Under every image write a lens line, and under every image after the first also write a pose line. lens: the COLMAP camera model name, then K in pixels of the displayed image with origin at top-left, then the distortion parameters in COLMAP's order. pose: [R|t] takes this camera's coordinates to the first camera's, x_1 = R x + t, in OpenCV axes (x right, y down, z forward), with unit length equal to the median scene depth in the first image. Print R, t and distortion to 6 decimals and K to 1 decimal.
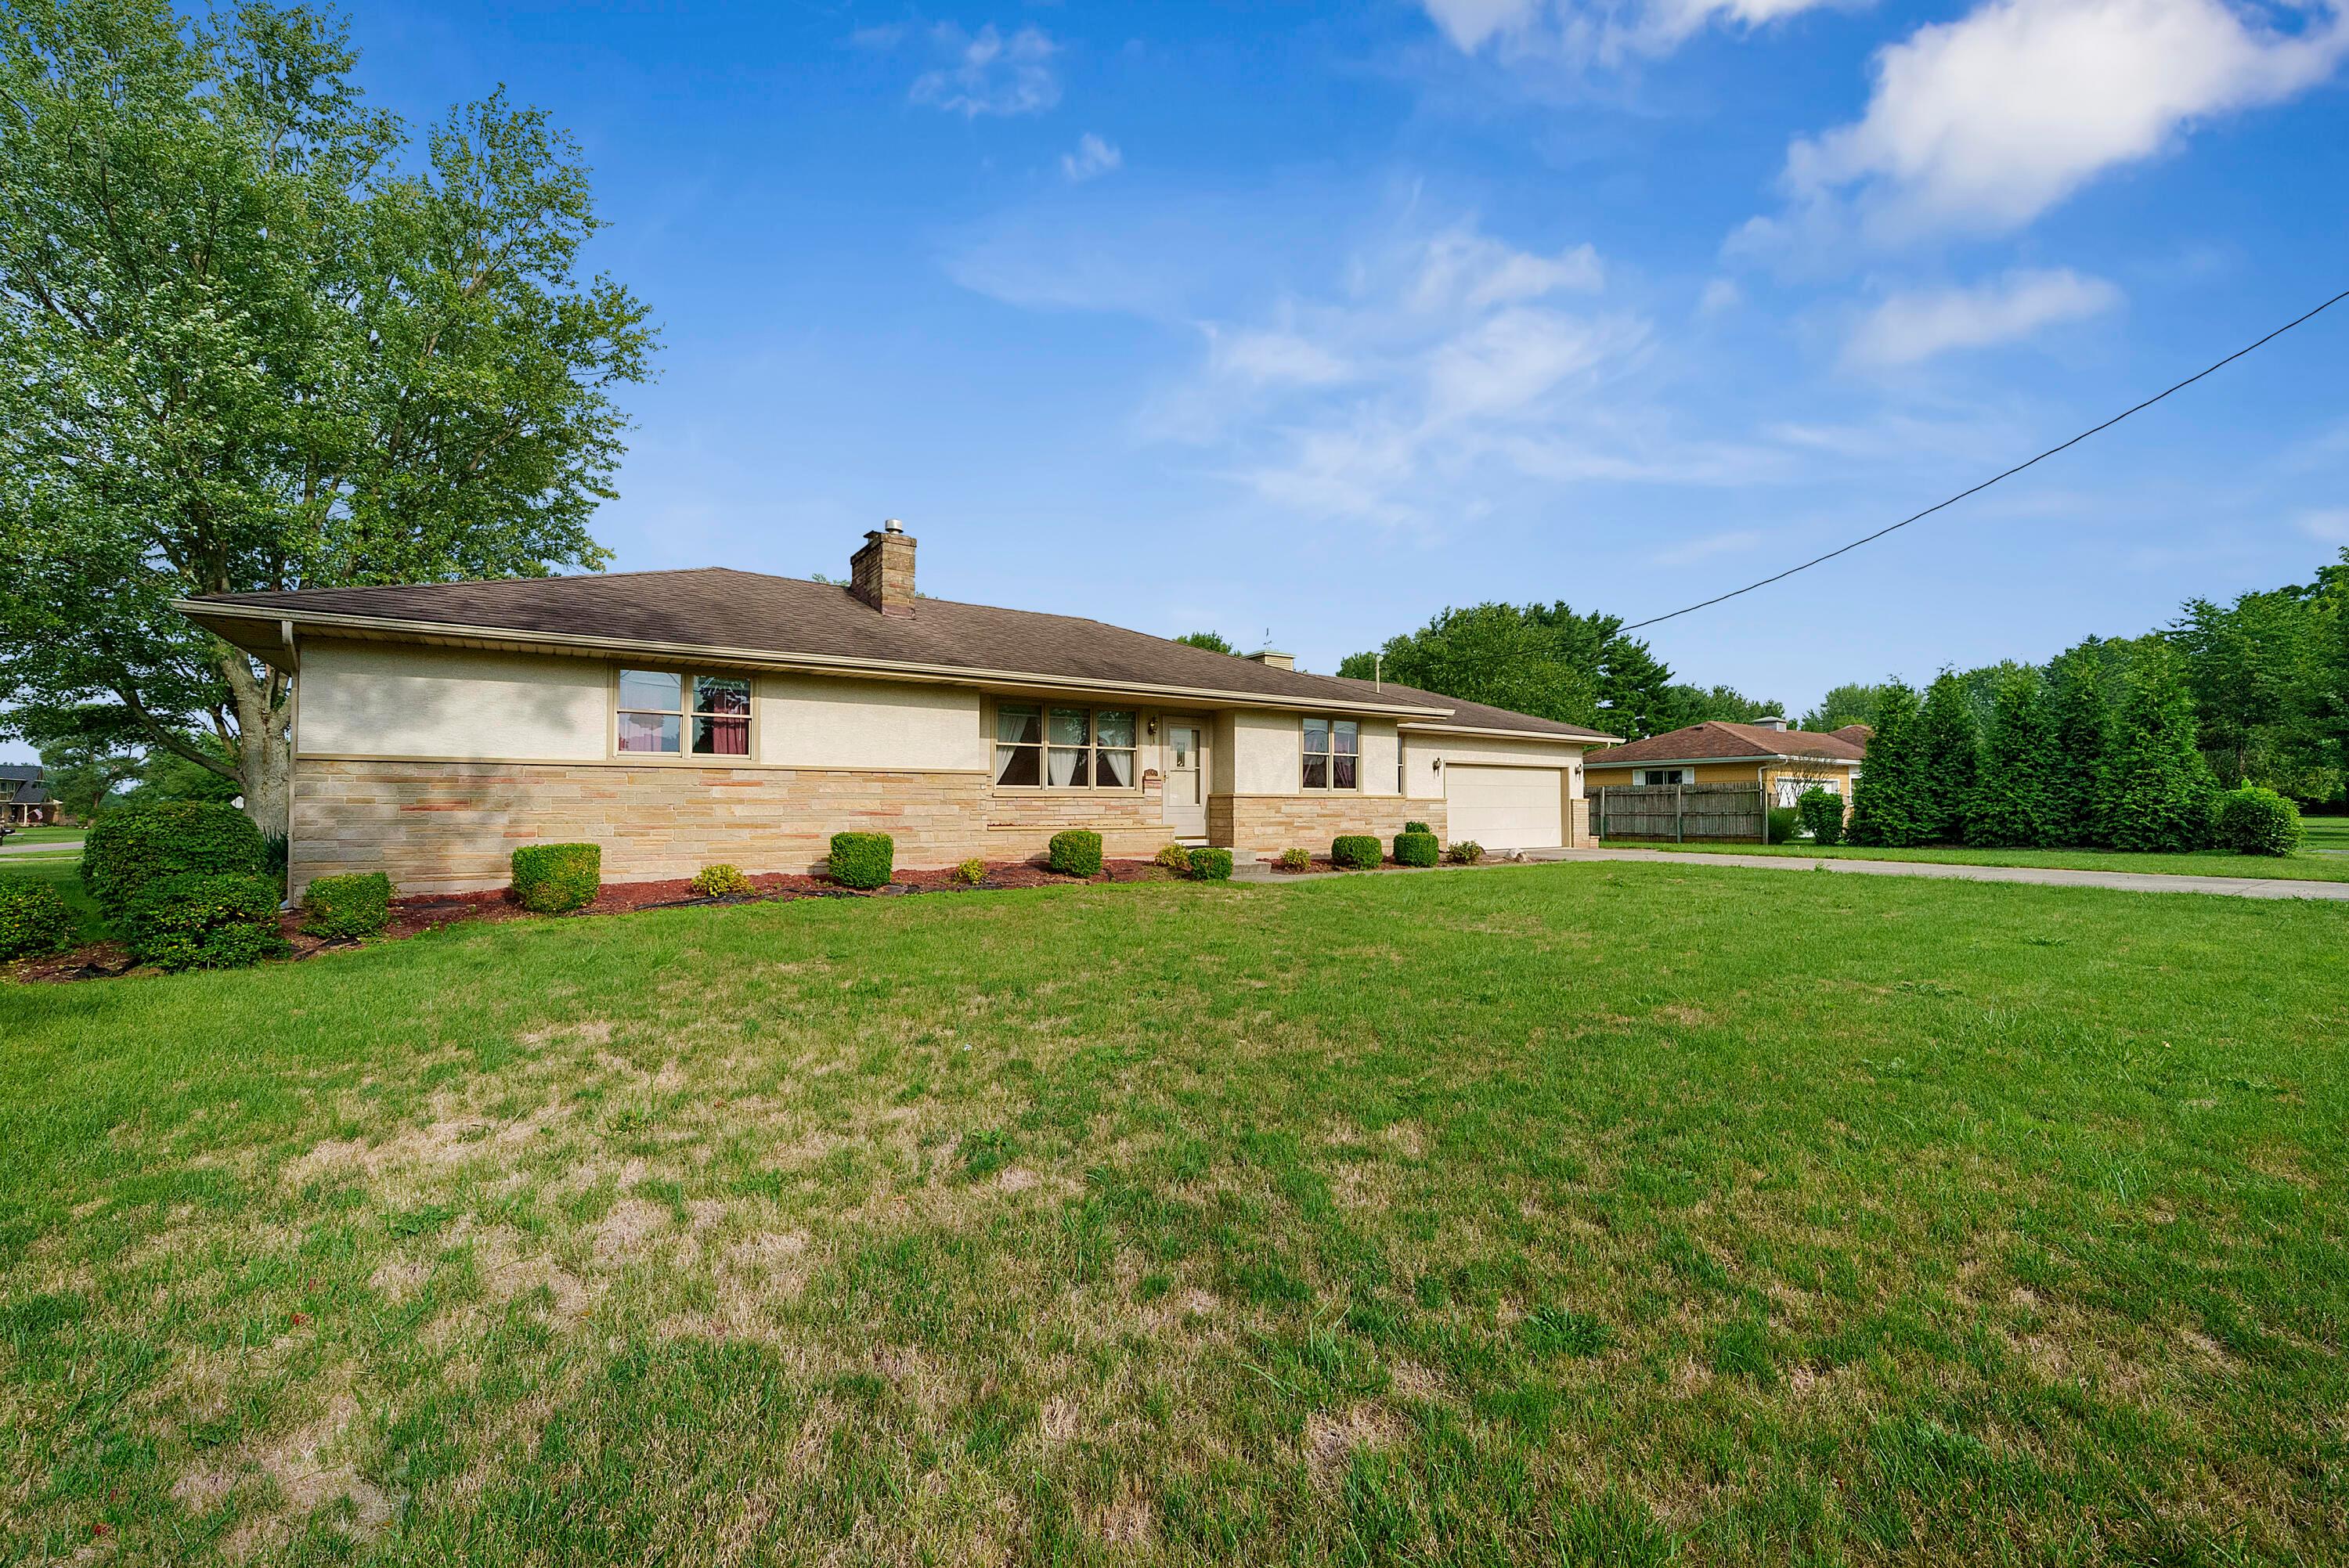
lens RADIAL K [[911.2, 0, 1173.6], [0, 911.2, 794.4], [0, 0, 1]] dist [-0.001872, -0.000158]
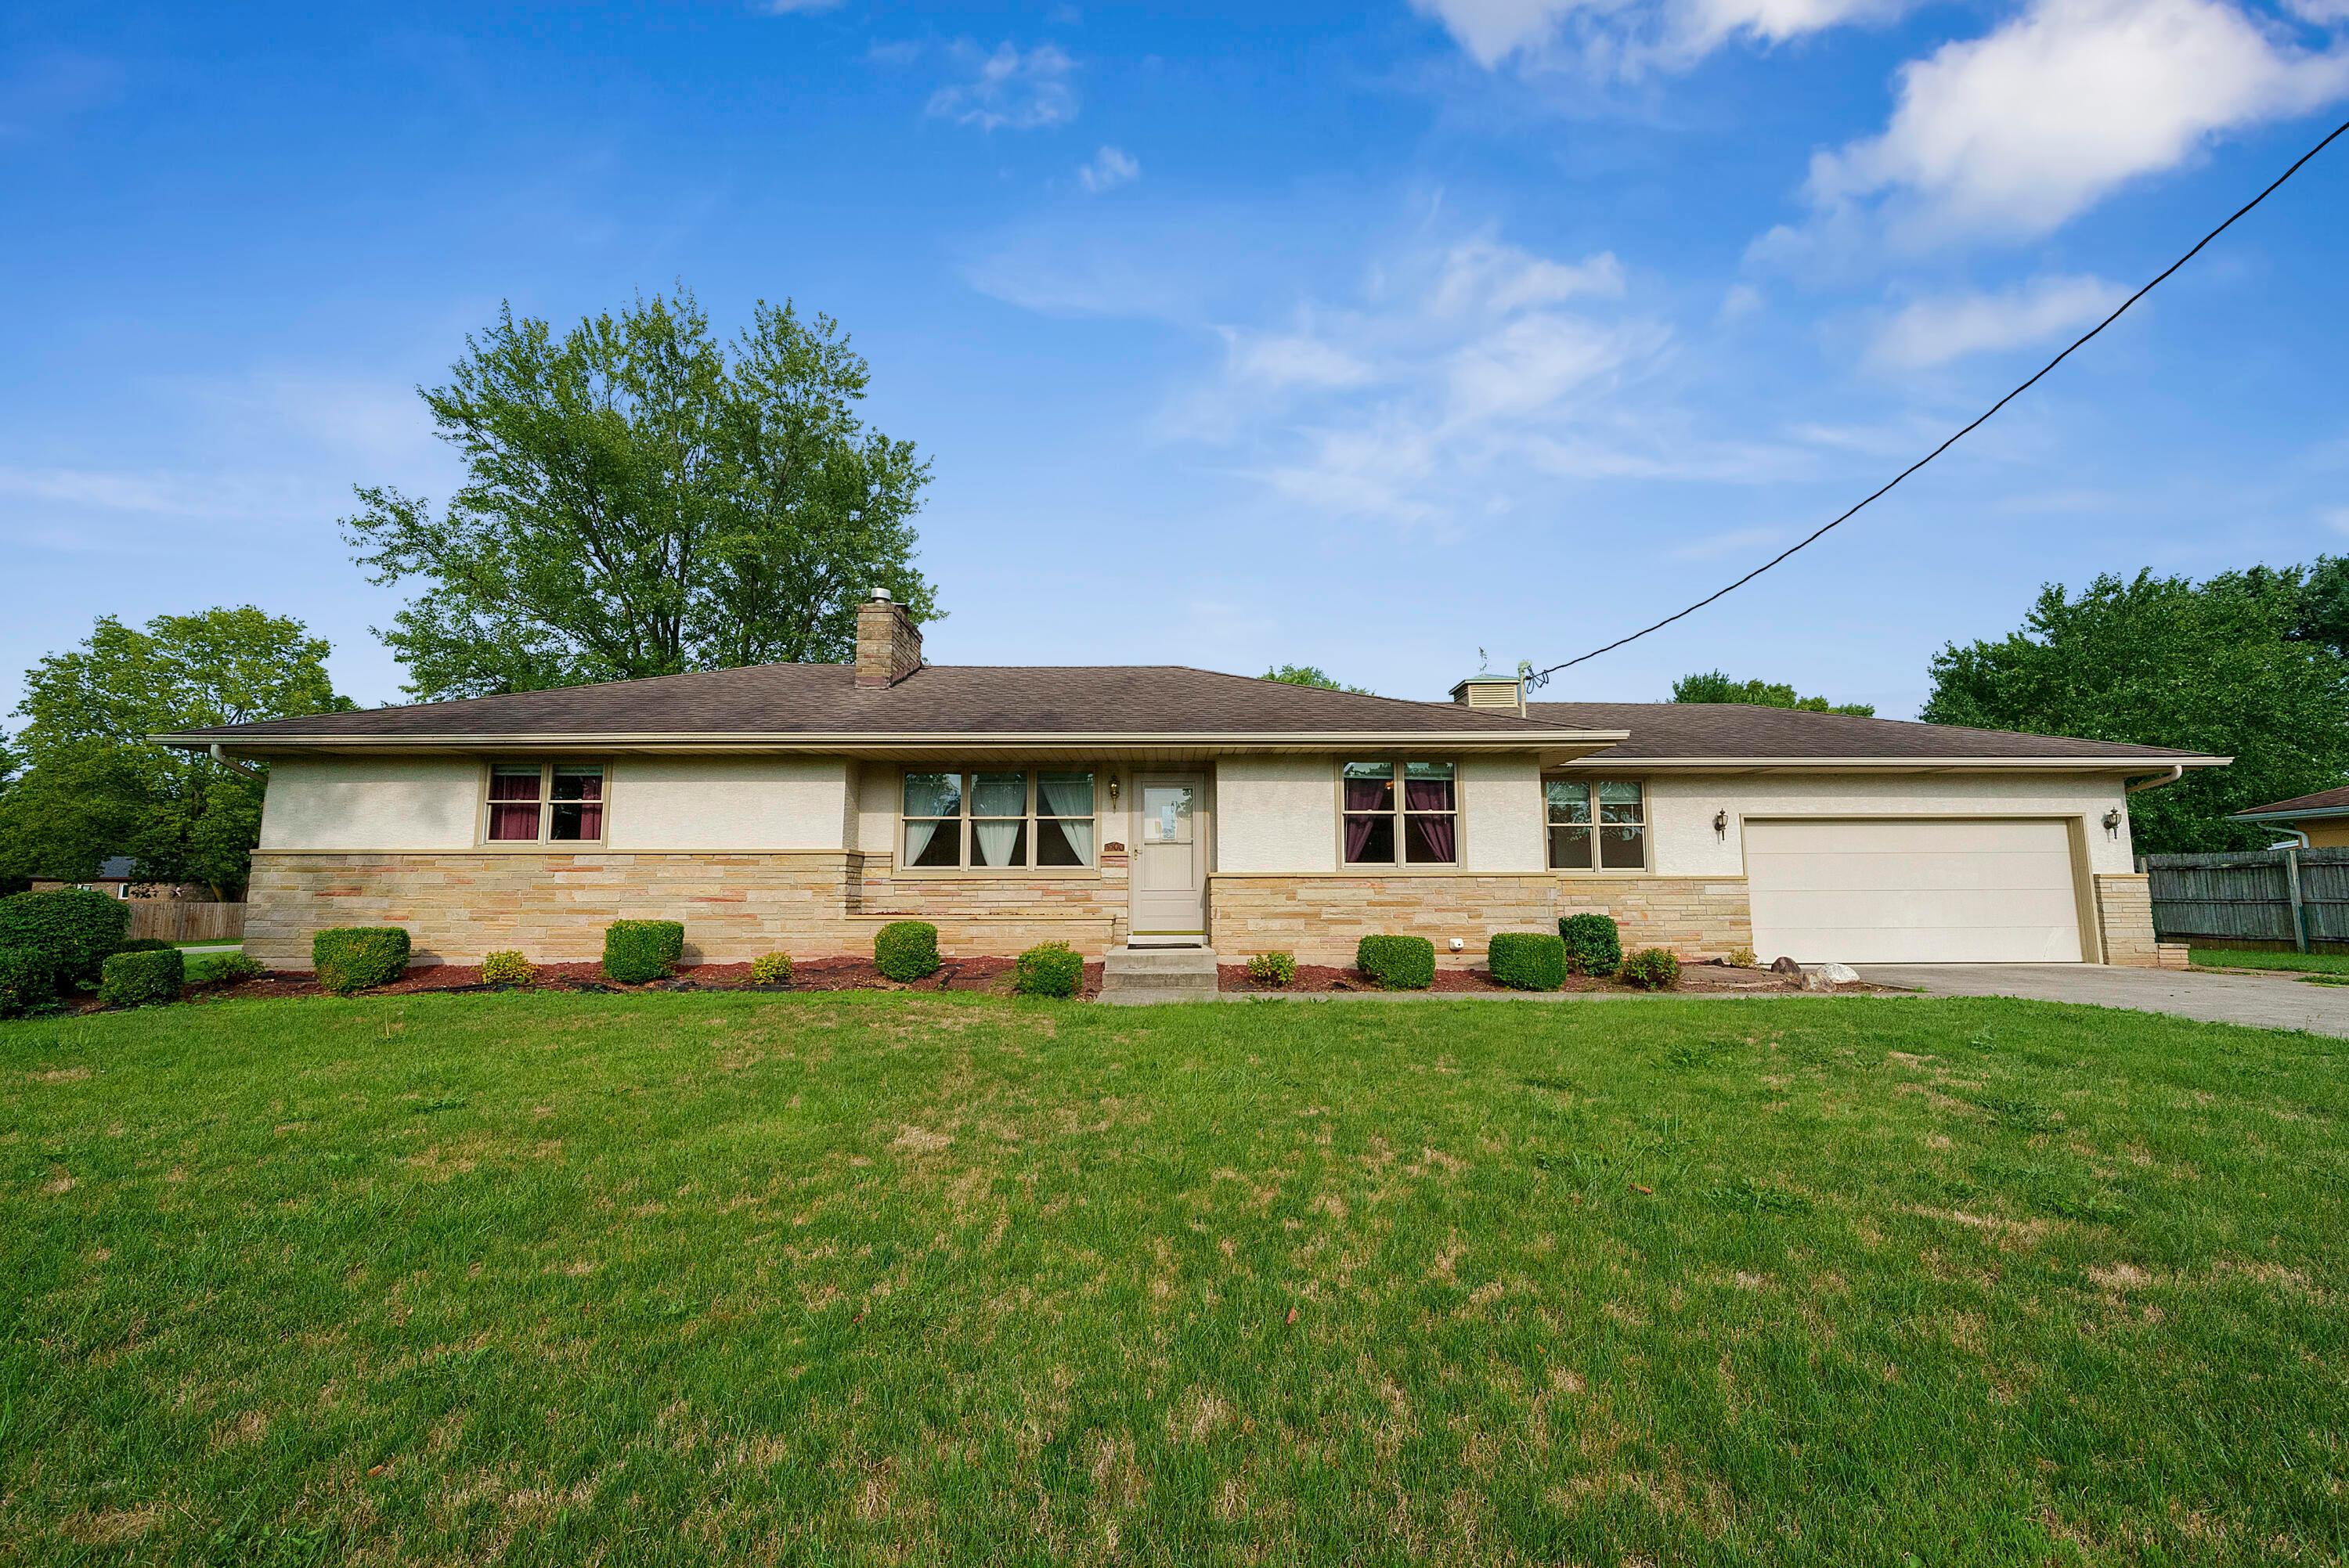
lens RADIAL K [[939.4, 0, 1174.5], [0, 939.4, 784.0], [0, 0, 1]] dist [-0.000135, 0.000366]
pose [[0.841109, -0.062996, -0.537184, 0.469256], [0.009490, 0.994760, -0.101797, 0.004828], [0.540782, 0.080524, 0.837300, 0.365252]]
